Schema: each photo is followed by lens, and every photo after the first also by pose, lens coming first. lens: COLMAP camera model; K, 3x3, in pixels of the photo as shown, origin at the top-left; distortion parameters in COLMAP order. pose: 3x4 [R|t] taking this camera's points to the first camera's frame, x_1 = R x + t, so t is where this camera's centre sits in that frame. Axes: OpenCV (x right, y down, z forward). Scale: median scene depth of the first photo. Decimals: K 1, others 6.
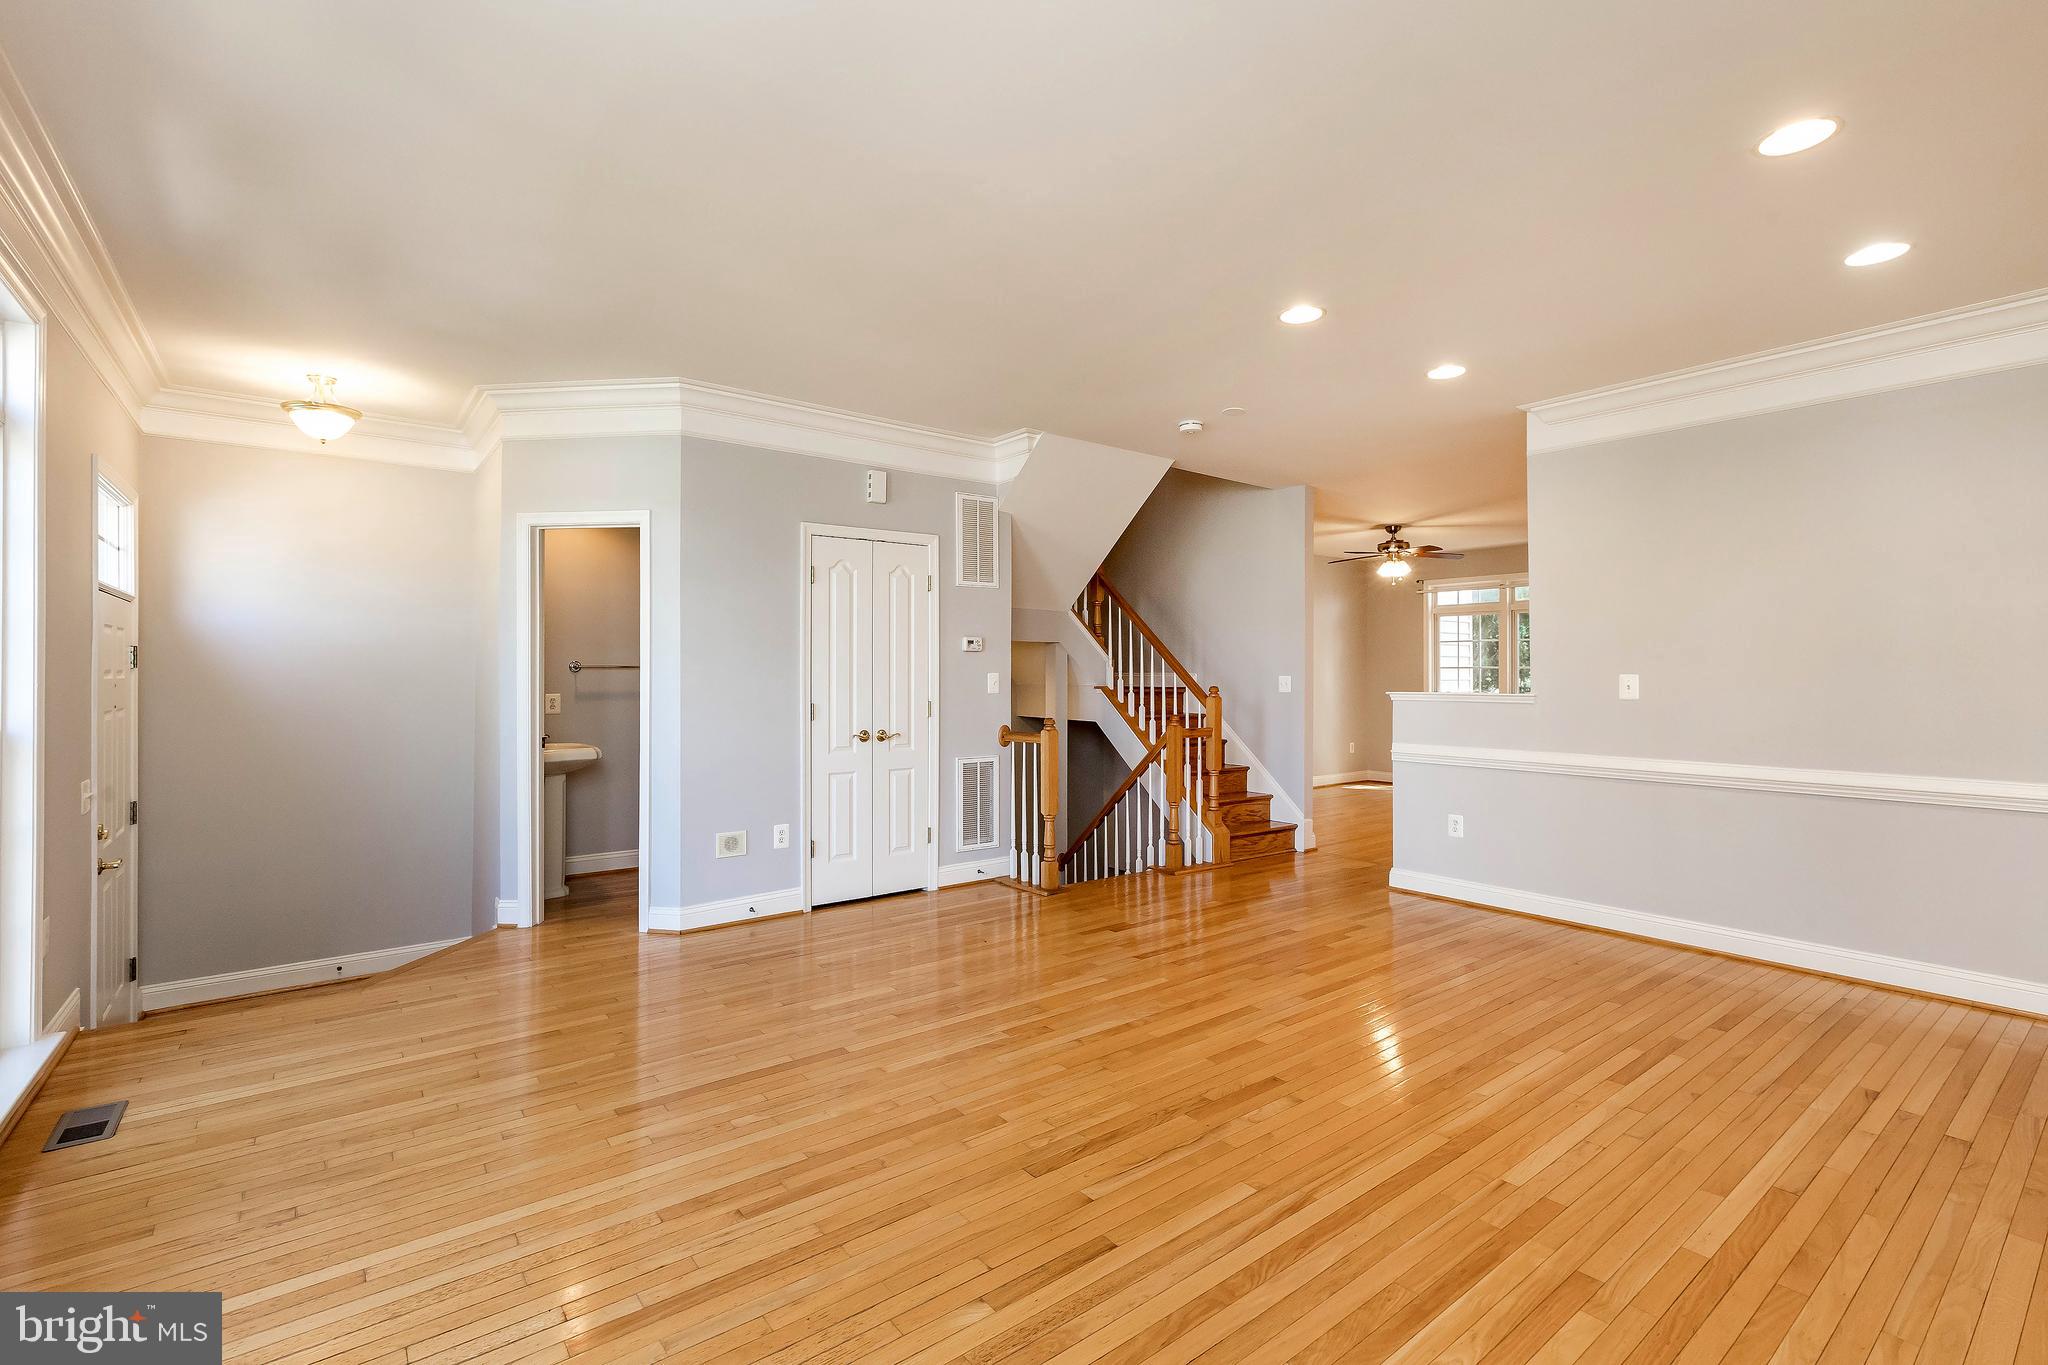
lens RADIAL K [[872.8, 0, 1031.2], [0, 872.8, 663.2], [0, 0, 1]] dist [-0.002746, 0.001608]
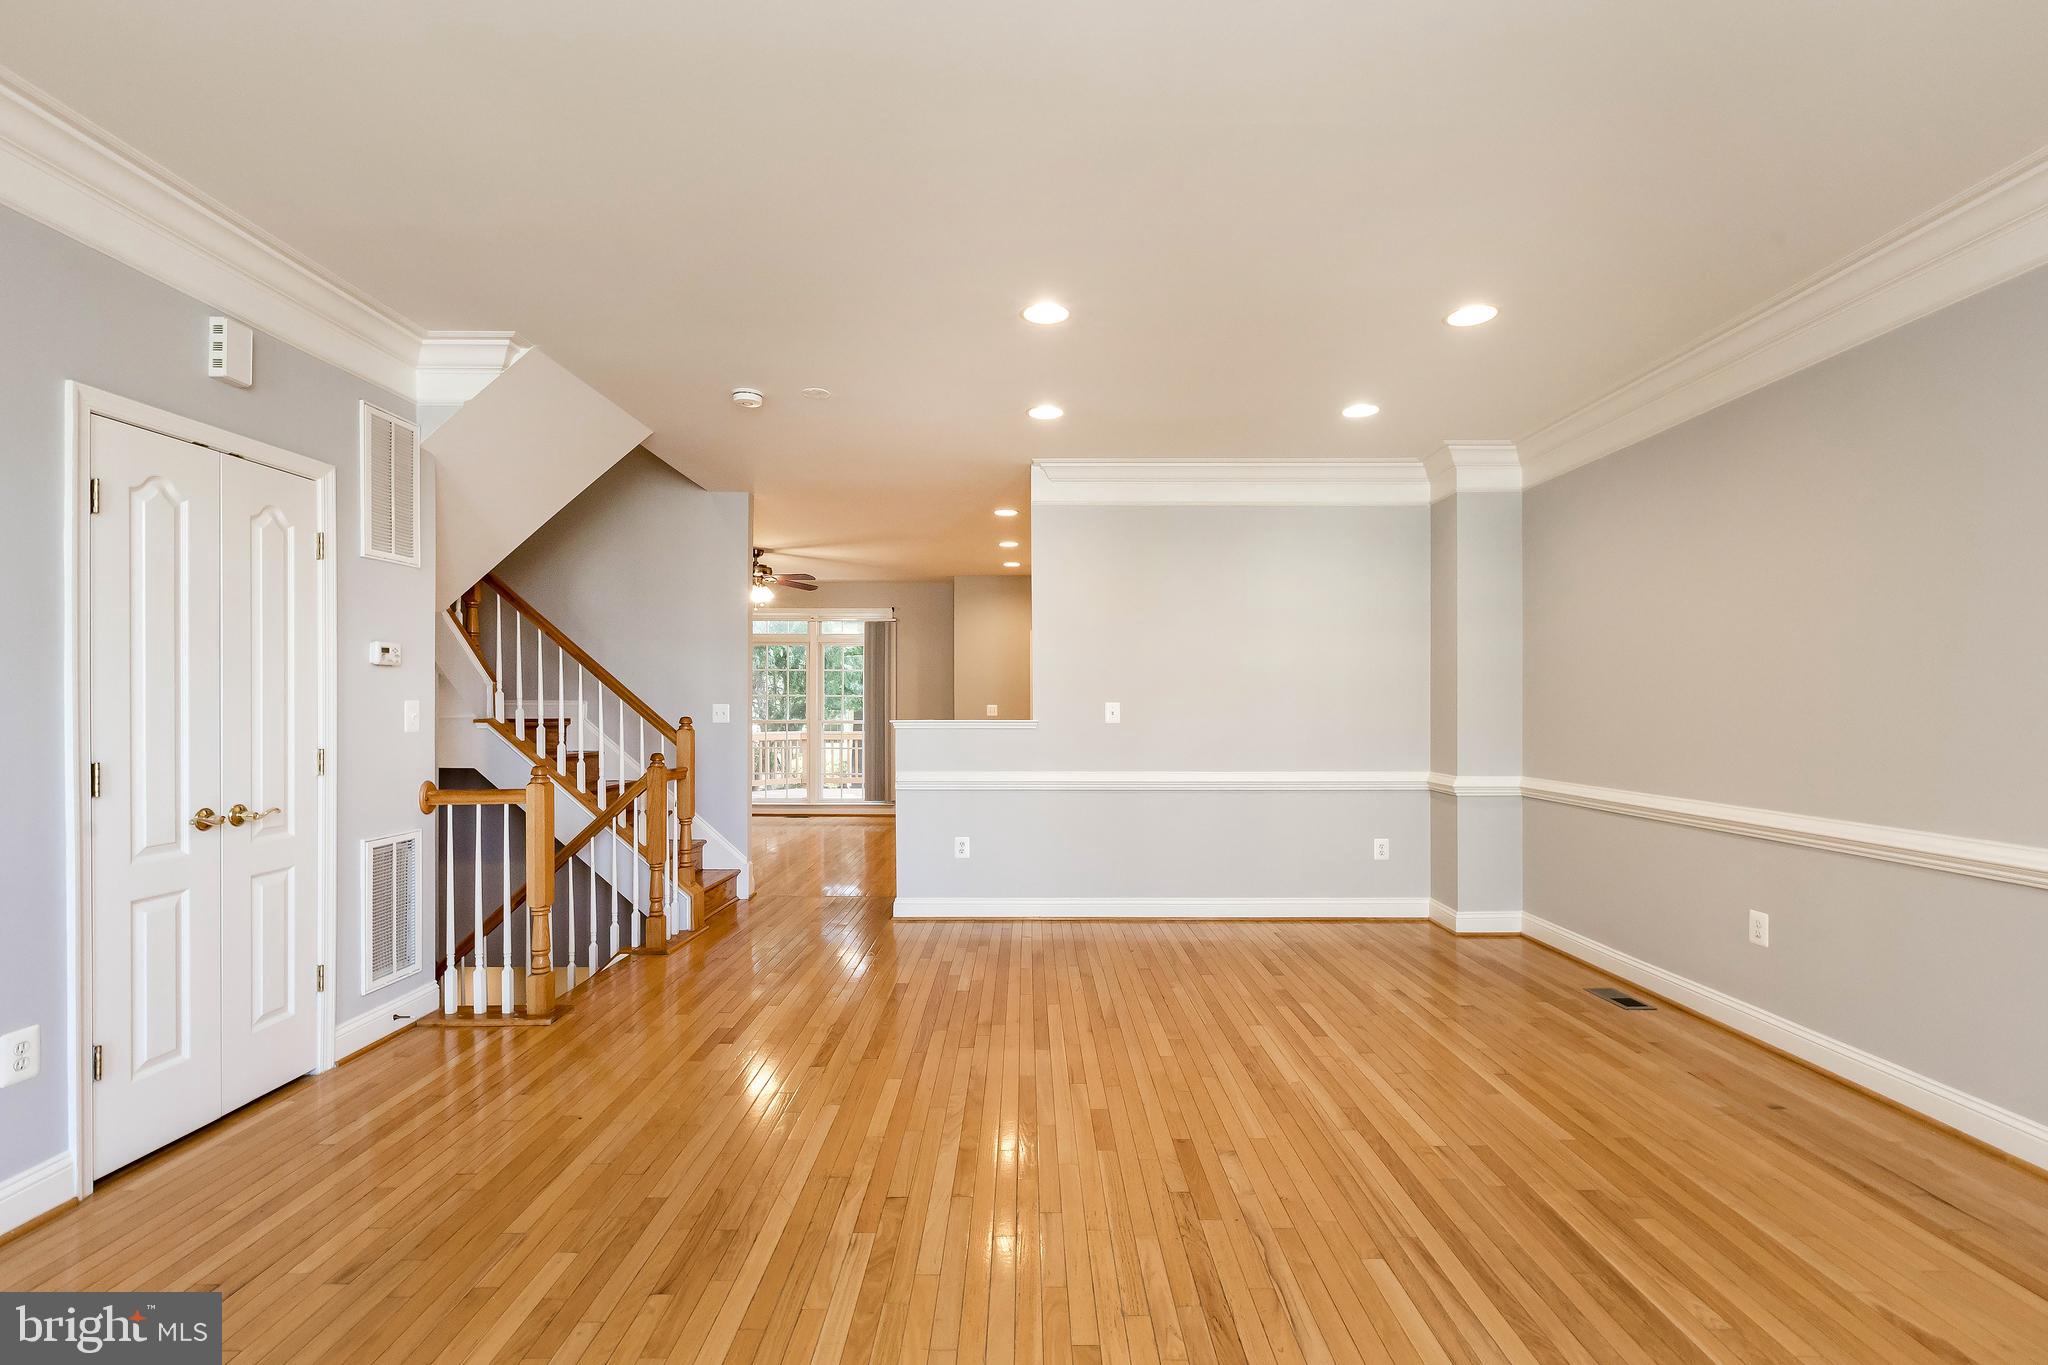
lens RADIAL K [[872.8, 0, 1032.5], [0, 872.8, 704.6], [0, 0, 1]] dist [-0.002746, 0.001608]
pose [[0.640724, -0.001739, 0.767770, -0.262804], [-0.010198, 0.999890, 0.010775, 0.003014], [-0.767704, -0.014733, 0.640636, 0.265979]]
